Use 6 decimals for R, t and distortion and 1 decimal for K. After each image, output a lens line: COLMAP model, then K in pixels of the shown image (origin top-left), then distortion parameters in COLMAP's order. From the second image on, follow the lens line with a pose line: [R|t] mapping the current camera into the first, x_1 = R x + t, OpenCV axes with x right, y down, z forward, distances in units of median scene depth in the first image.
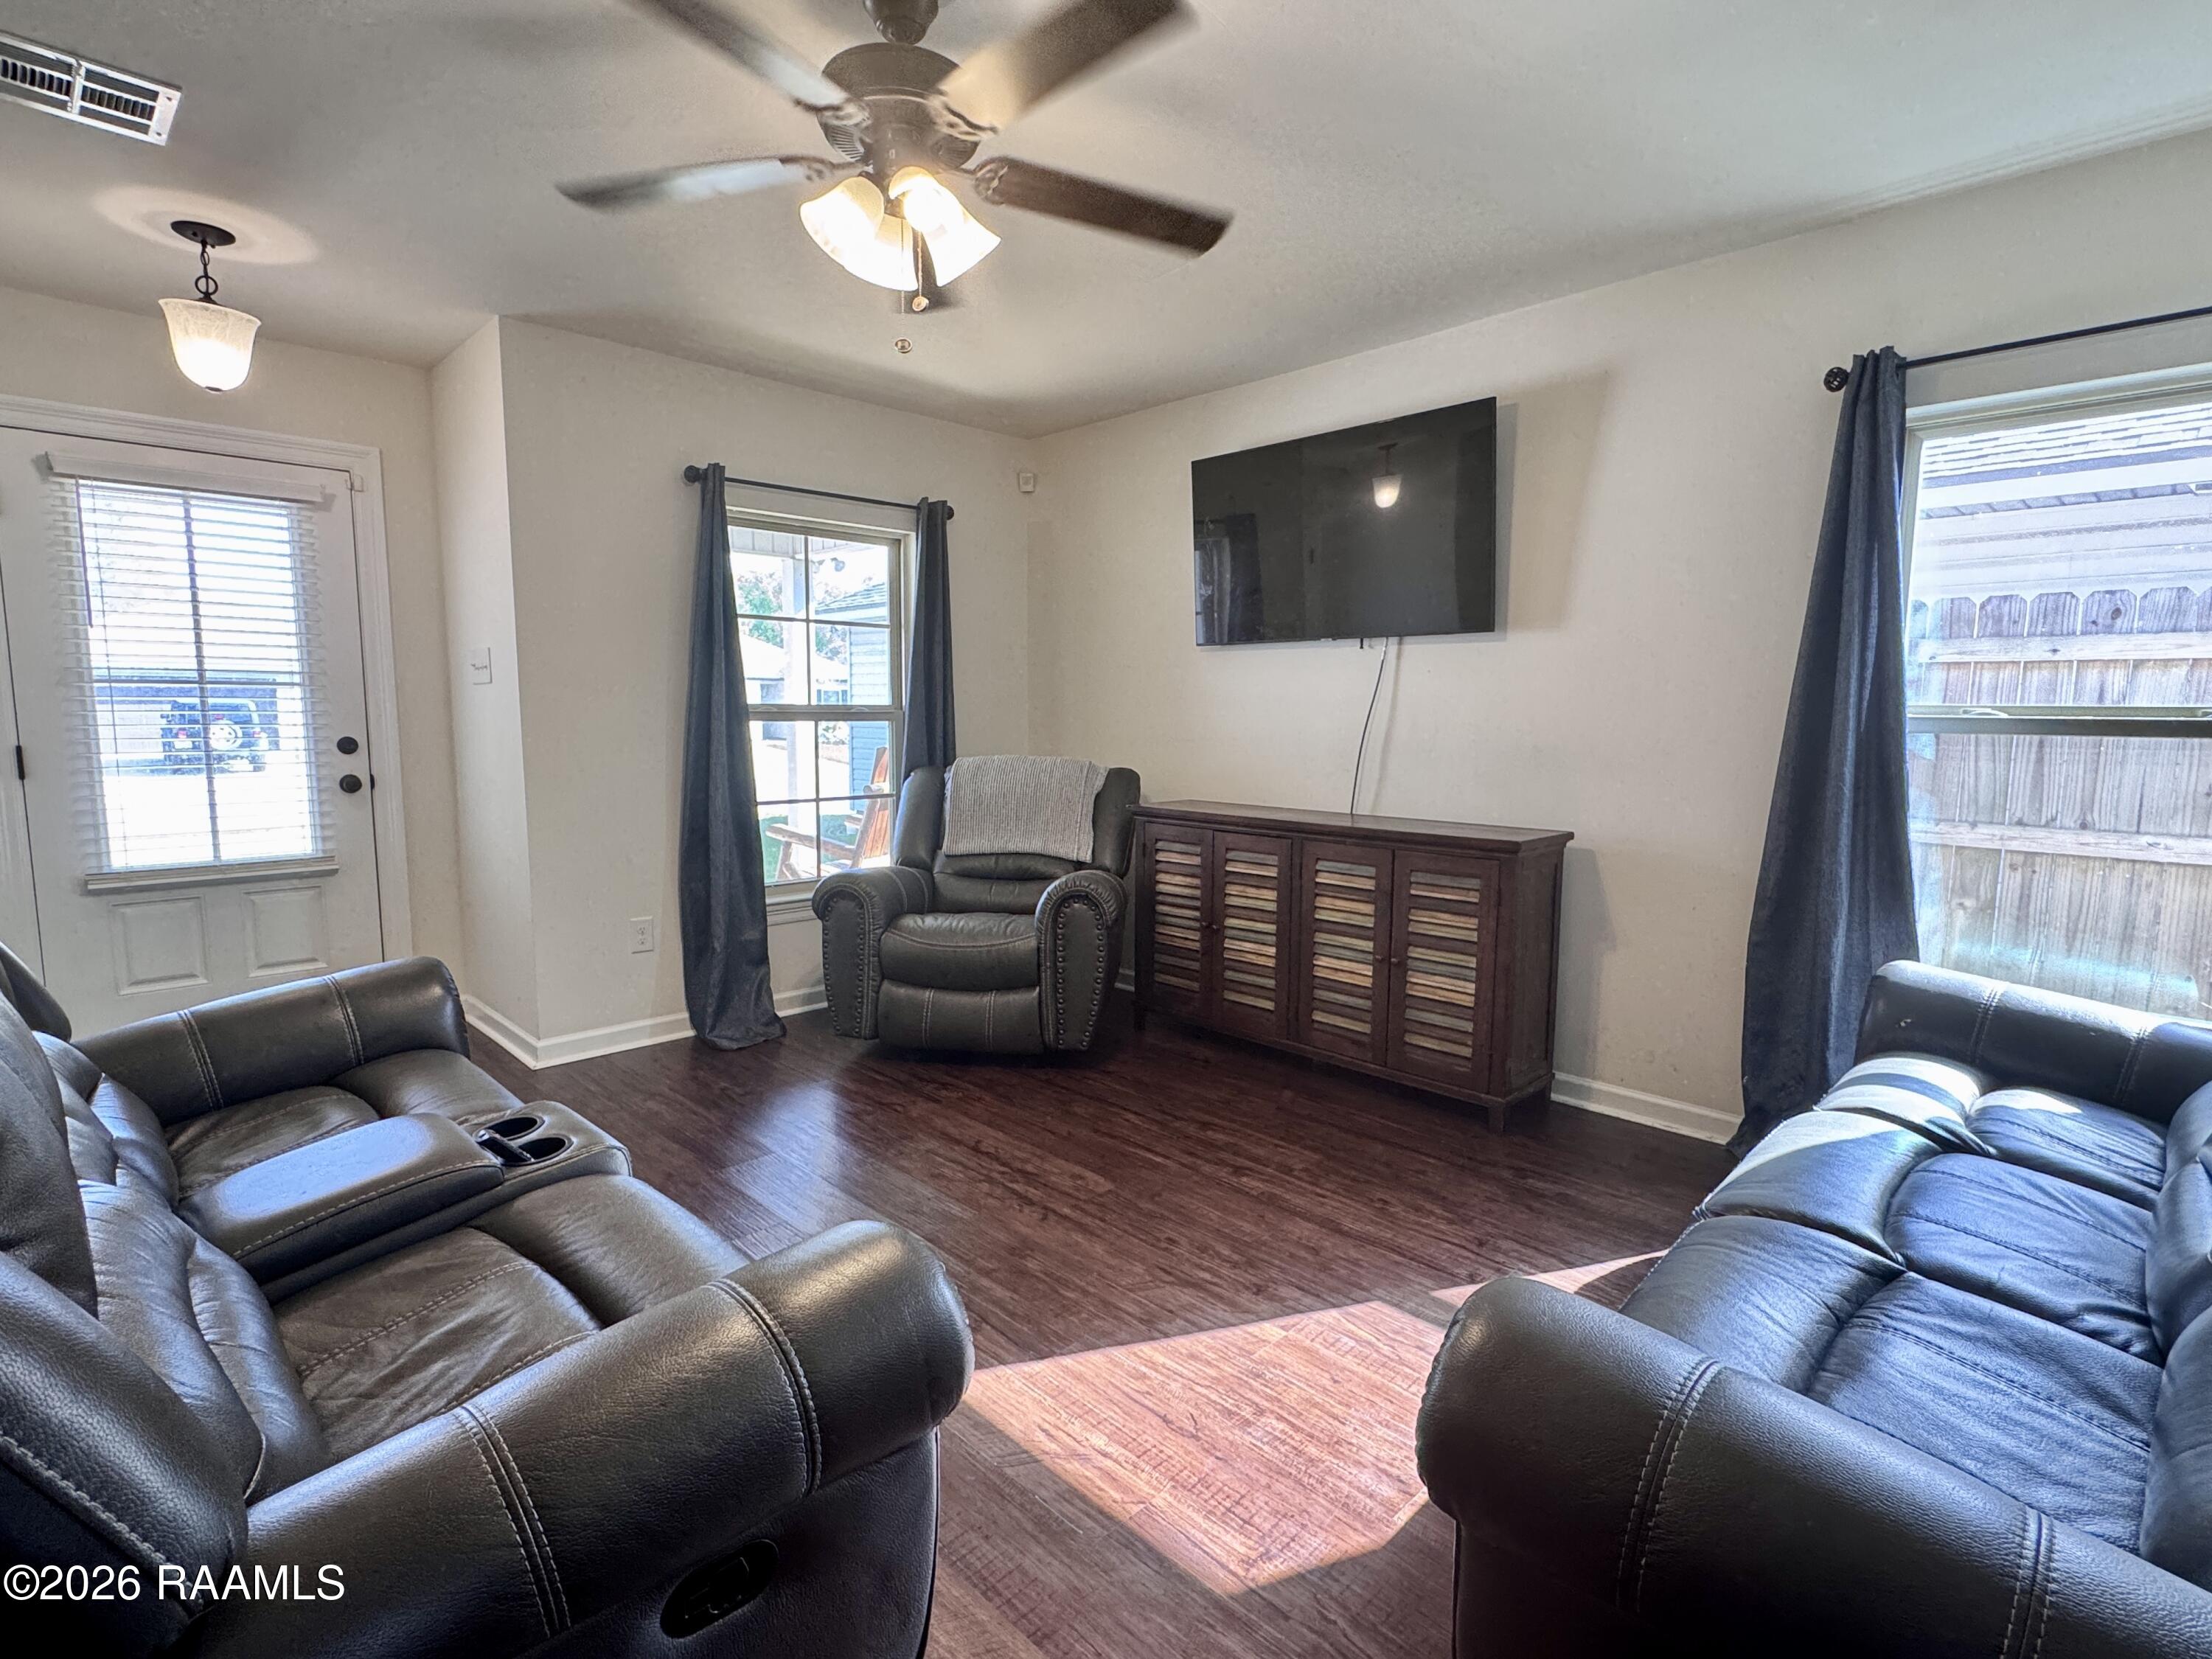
lens RADIAL K [[1095.7, 0, 1103.9], [0, 1095.7, 829.7], [0, 0, 1]] dist [-0.008937, 0.001982]
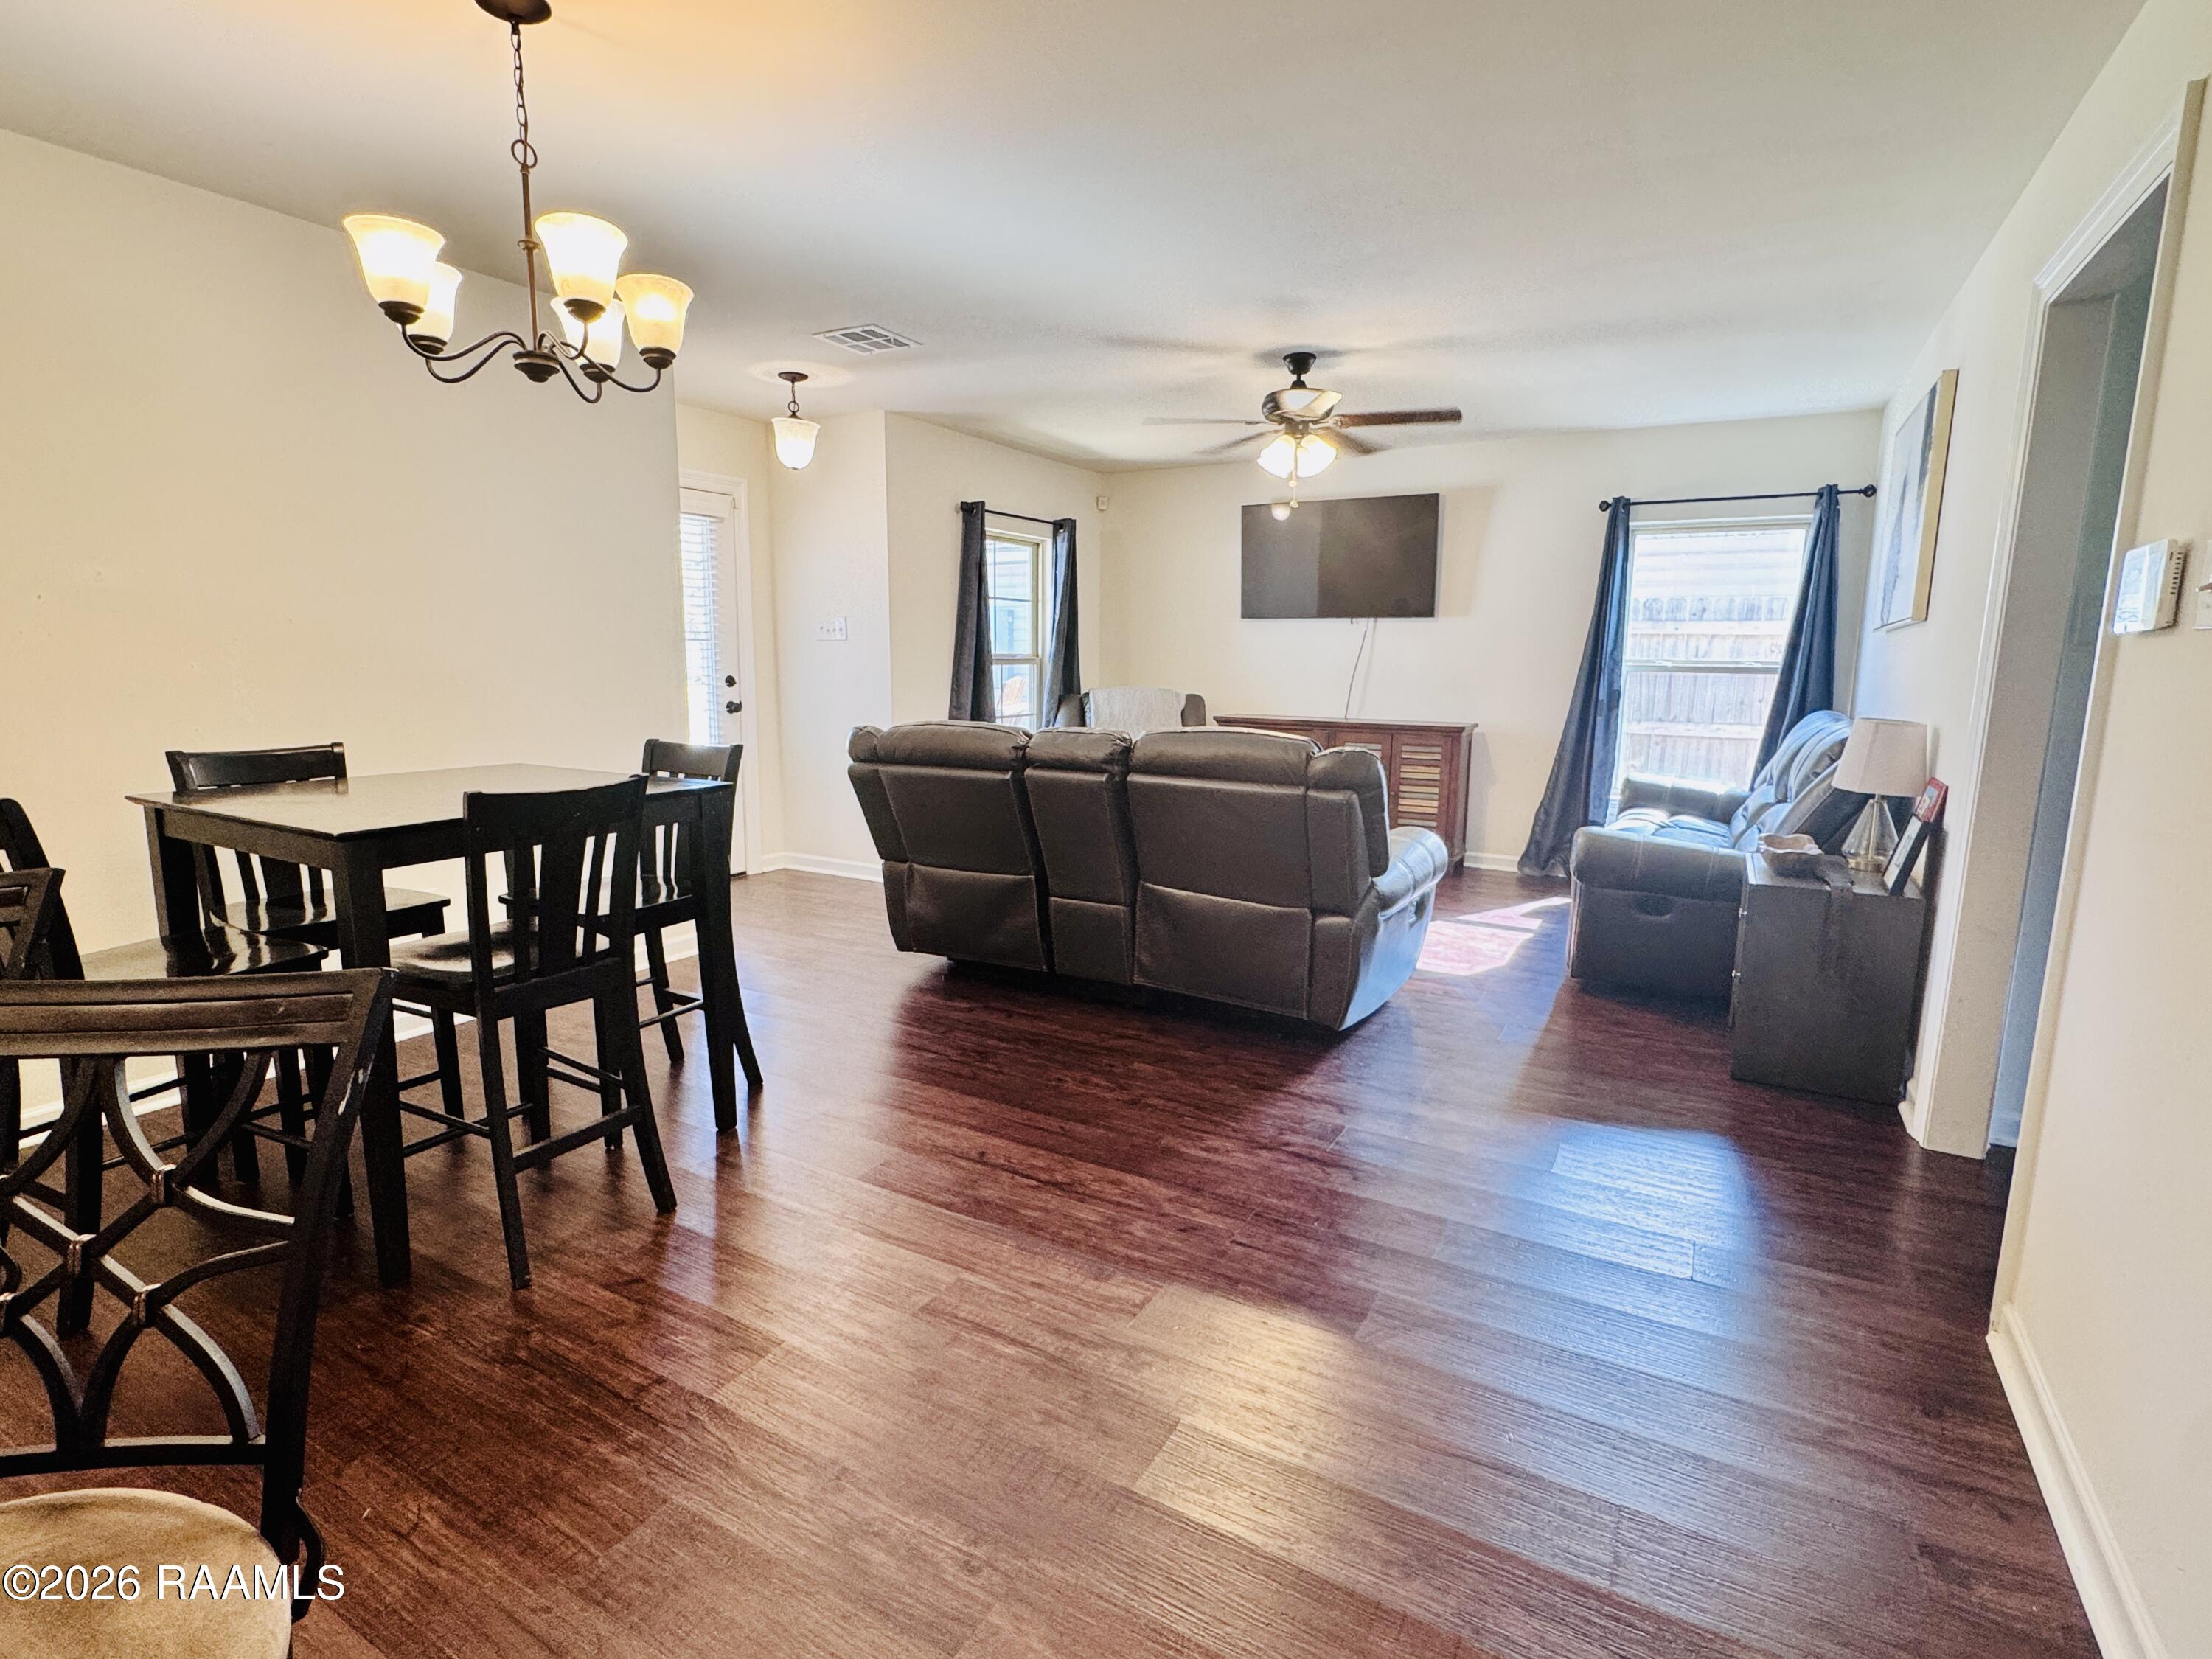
lens RADIAL K [[1095.7, 0, 1098.6], [0, 1095.7, 820.9], [0, 0, 1]] dist [-0.008937, 0.001982]
pose [[0.961865, -0.037597, 0.270928, -0.642121], [0.025039, 0.998452, 0.049659, 0.052957], [-0.272376, -0.040981, 0.961318, -0.589145]]
